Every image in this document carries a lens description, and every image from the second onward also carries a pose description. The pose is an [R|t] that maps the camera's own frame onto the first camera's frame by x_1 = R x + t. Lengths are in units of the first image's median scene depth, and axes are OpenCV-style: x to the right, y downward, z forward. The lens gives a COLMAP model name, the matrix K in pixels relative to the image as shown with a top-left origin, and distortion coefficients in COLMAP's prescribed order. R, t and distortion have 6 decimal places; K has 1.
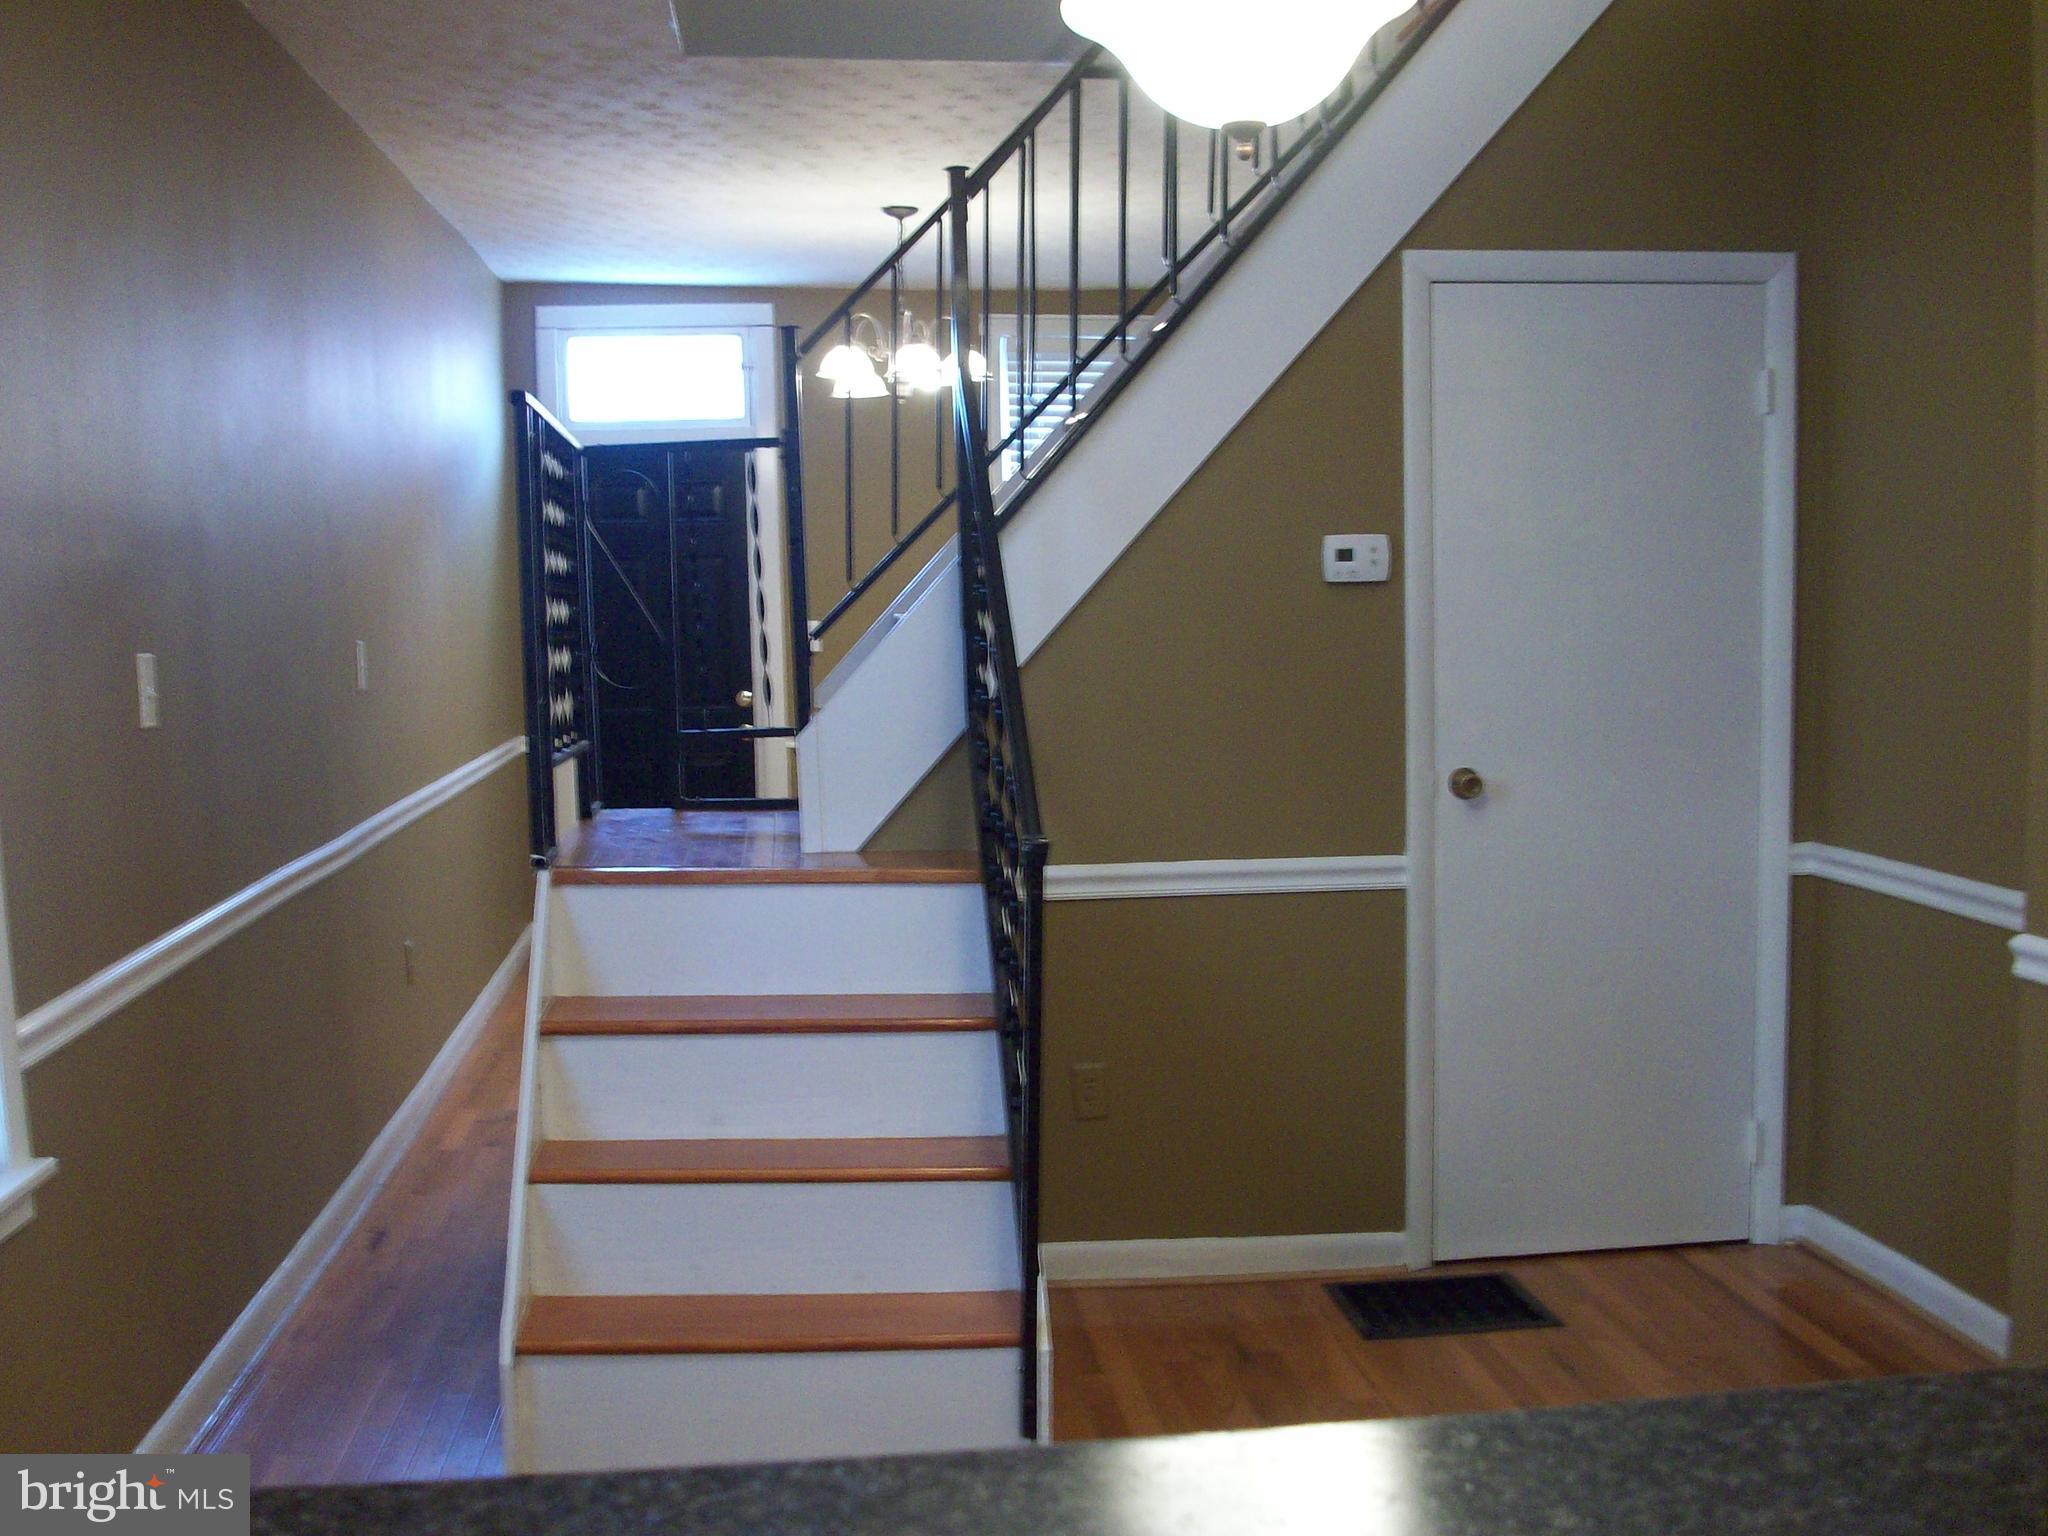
lens RADIAL K [[2091.3, 0, 941.7], [0, 2091.3, 837.0], [0, 0, 1]] dist [-0.130299, 0.022131]
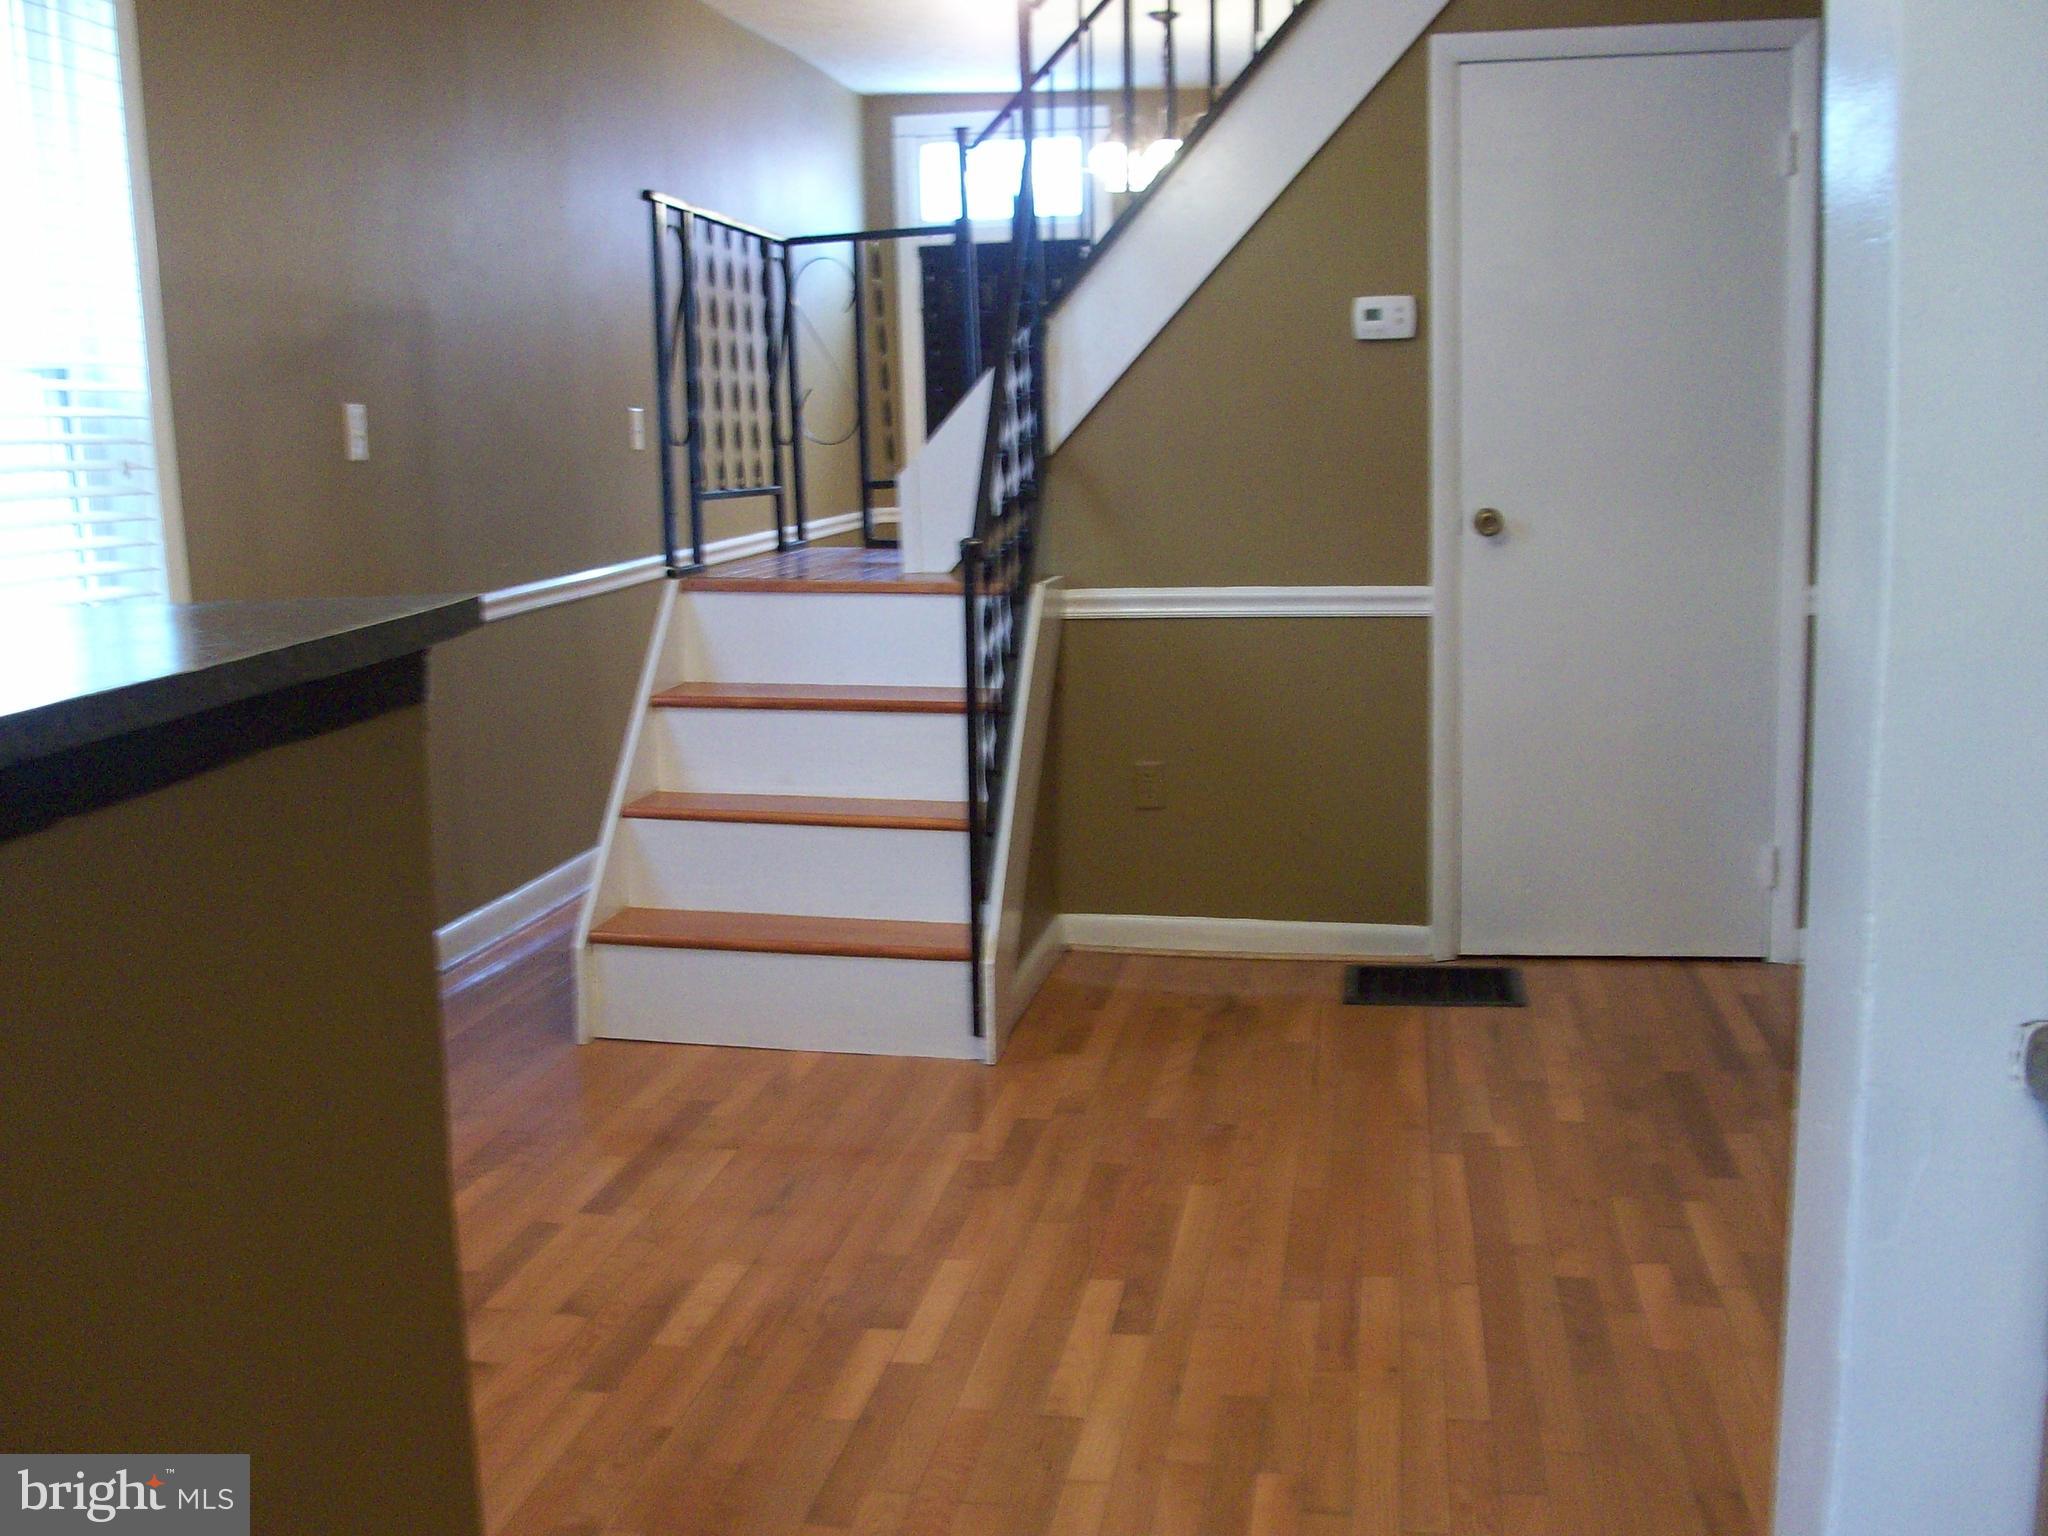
lens RADIAL K [[2091.3, 0, 941.7], [0, 2091.3, 837.0], [0, 0, 1]] dist [-0.130299, 0.022131]
pose [[0.960154, 0.046215, -0.275625, 0.286879], [-0.021388, 0.995491, 0.092411, 0.046087], [0.278653, -0.082834, 0.956813, -0.149507]]
